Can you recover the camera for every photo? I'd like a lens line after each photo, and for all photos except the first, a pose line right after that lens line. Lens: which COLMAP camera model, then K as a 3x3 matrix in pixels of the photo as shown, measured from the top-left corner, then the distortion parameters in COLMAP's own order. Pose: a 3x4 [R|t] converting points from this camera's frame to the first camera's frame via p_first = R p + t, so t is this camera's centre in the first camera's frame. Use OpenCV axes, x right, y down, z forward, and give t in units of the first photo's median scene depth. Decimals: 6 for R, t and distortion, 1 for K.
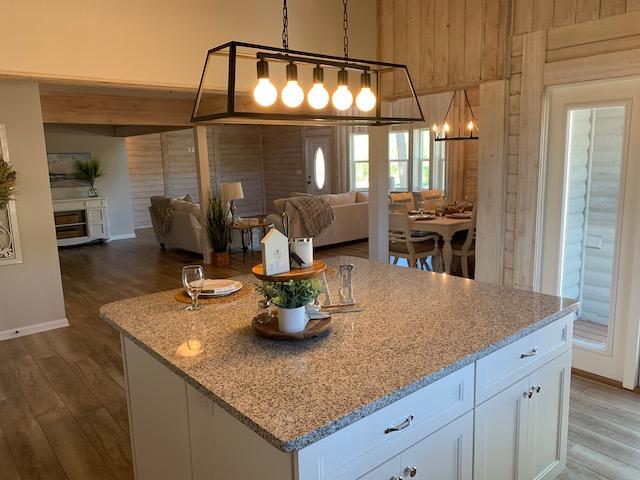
lens RADIAL K [[492.0, 0, 319.8], [0, 492.0, 239.8], [0, 0, 1]] dist [0.003848, -0.003331]
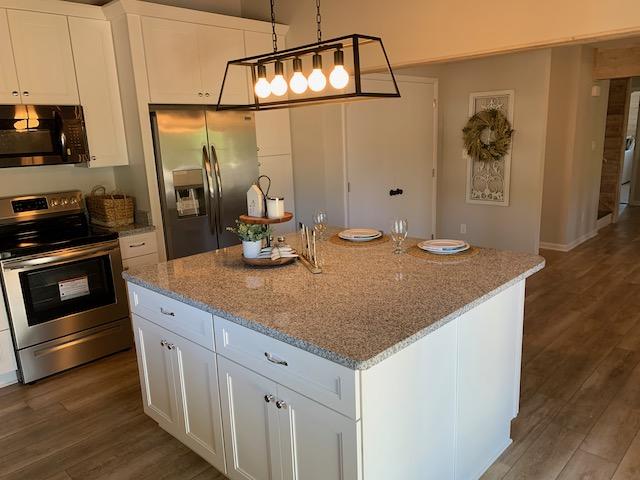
lens RADIAL K [[492.0, 0, 320.8], [0, 492.0, 239.5], [0, 0, 1]] dist [0.003848, -0.003331]
pose [[0.100121, 0.238485, -0.965971, 1.207153], [-0.131456, 0.965510, 0.224745, -0.192250], [0.986253, 0.104481, 0.128018, 0.902873]]
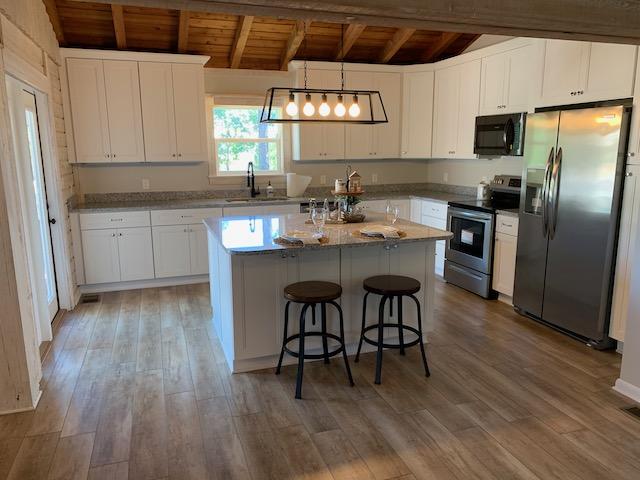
lens RADIAL K [[492.0, 0, 320.7], [0, 492.0, 241.2], [0, 0, 1]] dist [0.003848, -0.003331]
pose [[-0.933452, -0.040725, 0.356382, -0.670990], [0.087345, 0.937823, 0.335946, -0.434922], [-0.347905, 0.344718, -0.871856, 2.775090]]
